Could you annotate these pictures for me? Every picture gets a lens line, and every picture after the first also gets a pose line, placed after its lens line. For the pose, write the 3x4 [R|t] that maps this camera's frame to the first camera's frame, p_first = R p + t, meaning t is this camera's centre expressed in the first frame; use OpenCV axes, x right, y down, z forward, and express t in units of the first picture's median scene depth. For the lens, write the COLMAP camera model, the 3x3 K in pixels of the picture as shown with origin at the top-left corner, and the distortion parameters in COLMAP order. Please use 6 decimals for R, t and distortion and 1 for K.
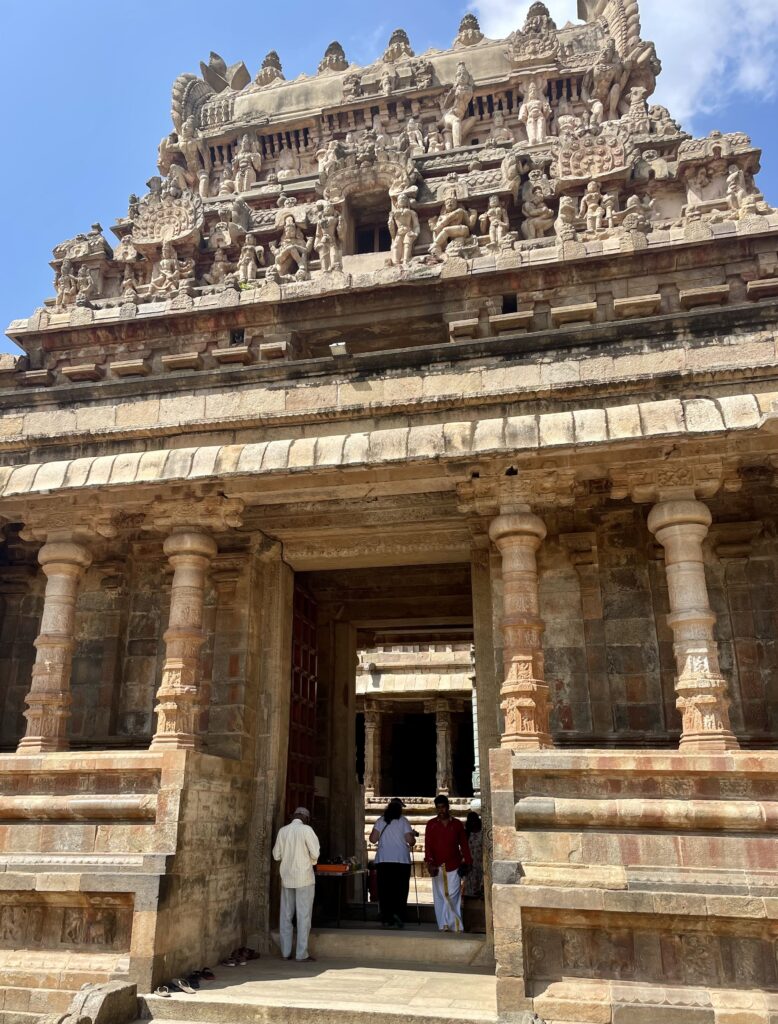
lens RADIAL K [[825.4, 0, 326.3], [0, 825.4, 545.1], [0, 0, 1]] dist [0.089876, -0.114127]
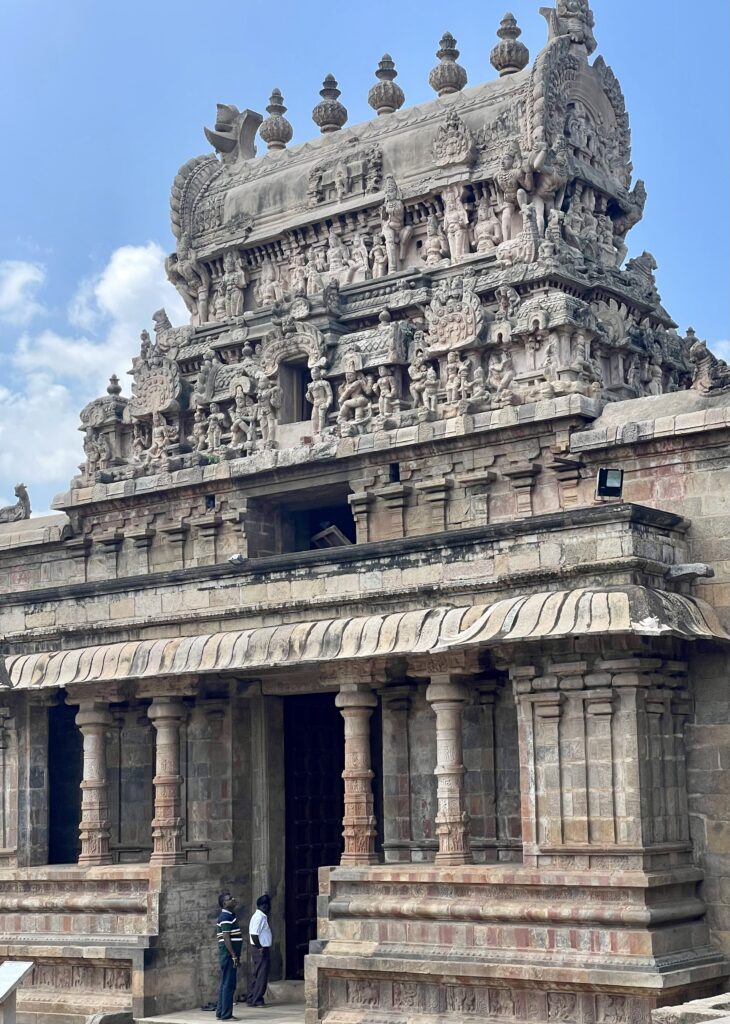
lens RADIAL K [[1670.7, 0, 365.0], [0, 1670.7, 512.0], [0, 0, 1]] dist [0.066730, 0.227198]
pose [[0.914943, -0.106586, -0.389253, 1.077110], [0.165971, 0.978533, 0.122173, -0.523238], [0.367875, -0.176387, 0.912993, -1.146721]]
